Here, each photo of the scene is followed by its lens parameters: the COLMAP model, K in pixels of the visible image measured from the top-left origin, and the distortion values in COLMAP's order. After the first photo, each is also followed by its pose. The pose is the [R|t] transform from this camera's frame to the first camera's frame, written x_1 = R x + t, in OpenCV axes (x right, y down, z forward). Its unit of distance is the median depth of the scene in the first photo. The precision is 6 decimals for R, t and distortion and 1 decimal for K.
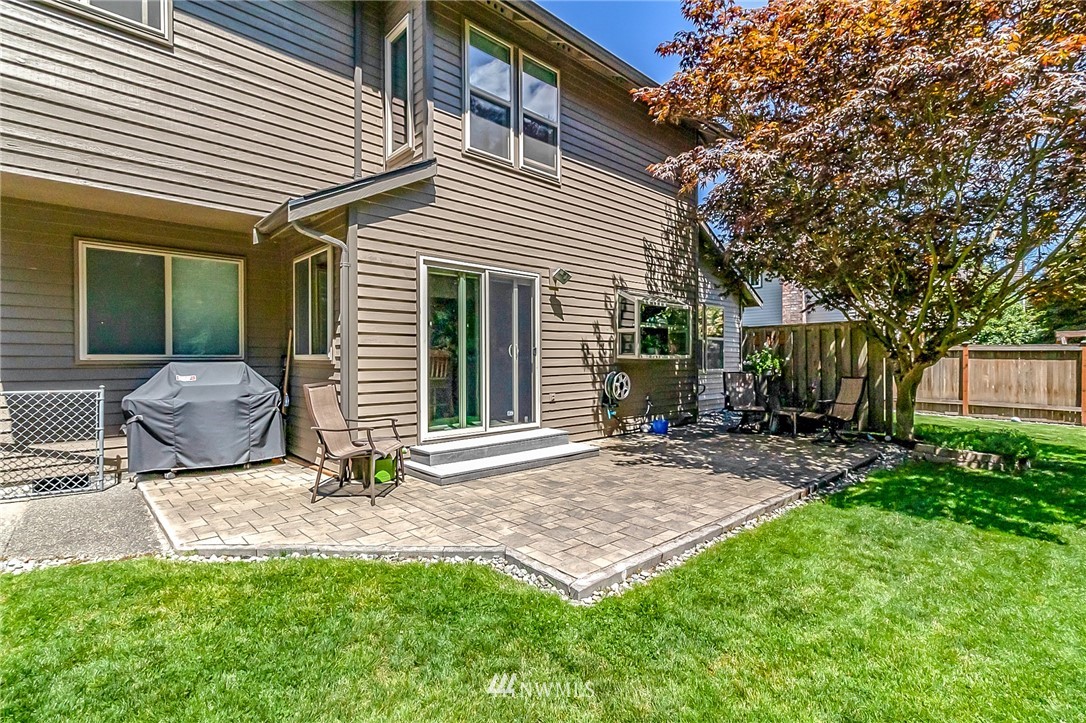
lens RADIAL K [[498.6, 0, 542.1], [0, 498.6, 362.0], [0, 0, 1]] dist [0.003575, 0.000995]
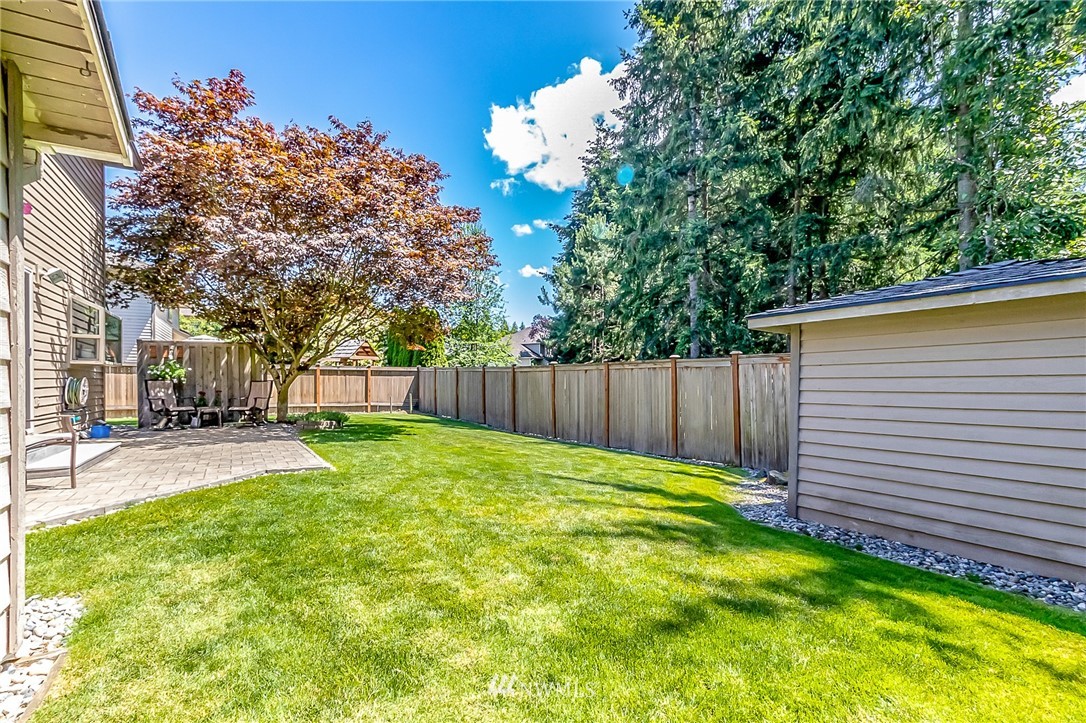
lens RADIAL K [[498.6, 0, 549.5], [0, 498.6, 368.9], [0, 0, 1]] dist [0.003575, 0.000995]
pose [[0.191903, 0.023264, 0.981138, -0.683396], [0.003713, 0.999695, -0.024430, 0.033739], [-0.981407, 0.008332, 0.191758, -0.130145]]
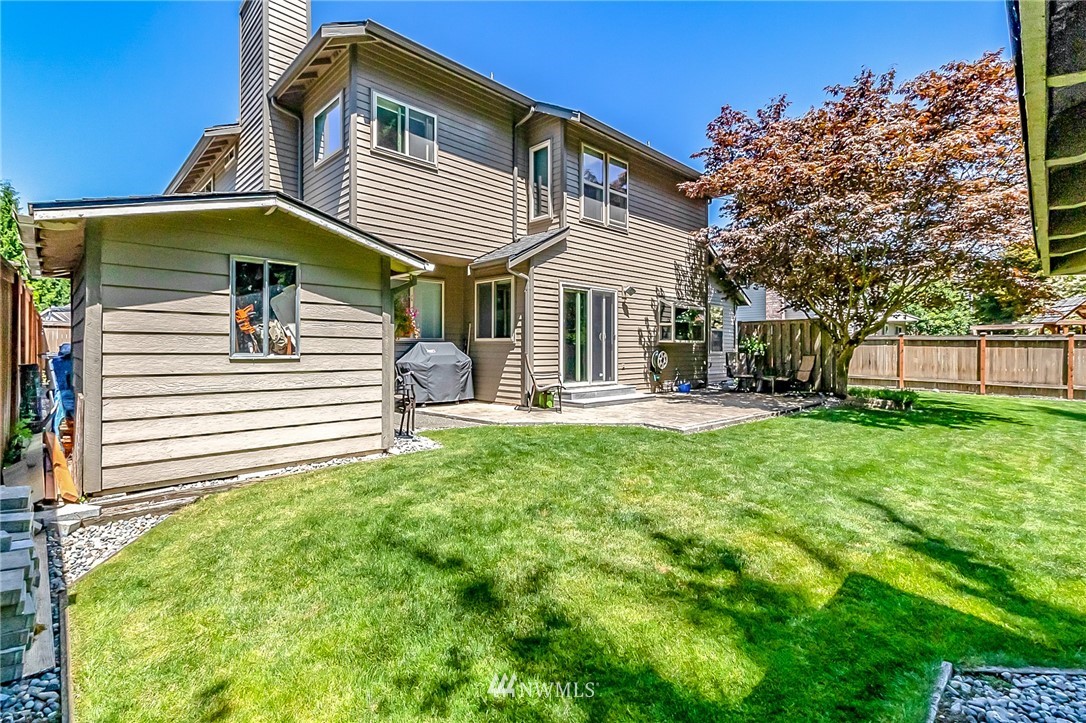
lens RADIAL K [[498.6, 0, 543.9], [0, 498.6, 350.4], [0, 0, 1]] dist [0.003575, 0.000995]
pose [[0.999574, 0.004533, 0.028844, -0.264887], [-0.004505, 0.999989, -0.001019, 0.022335], [-0.028848, 0.000889, 0.999583, -0.561938]]
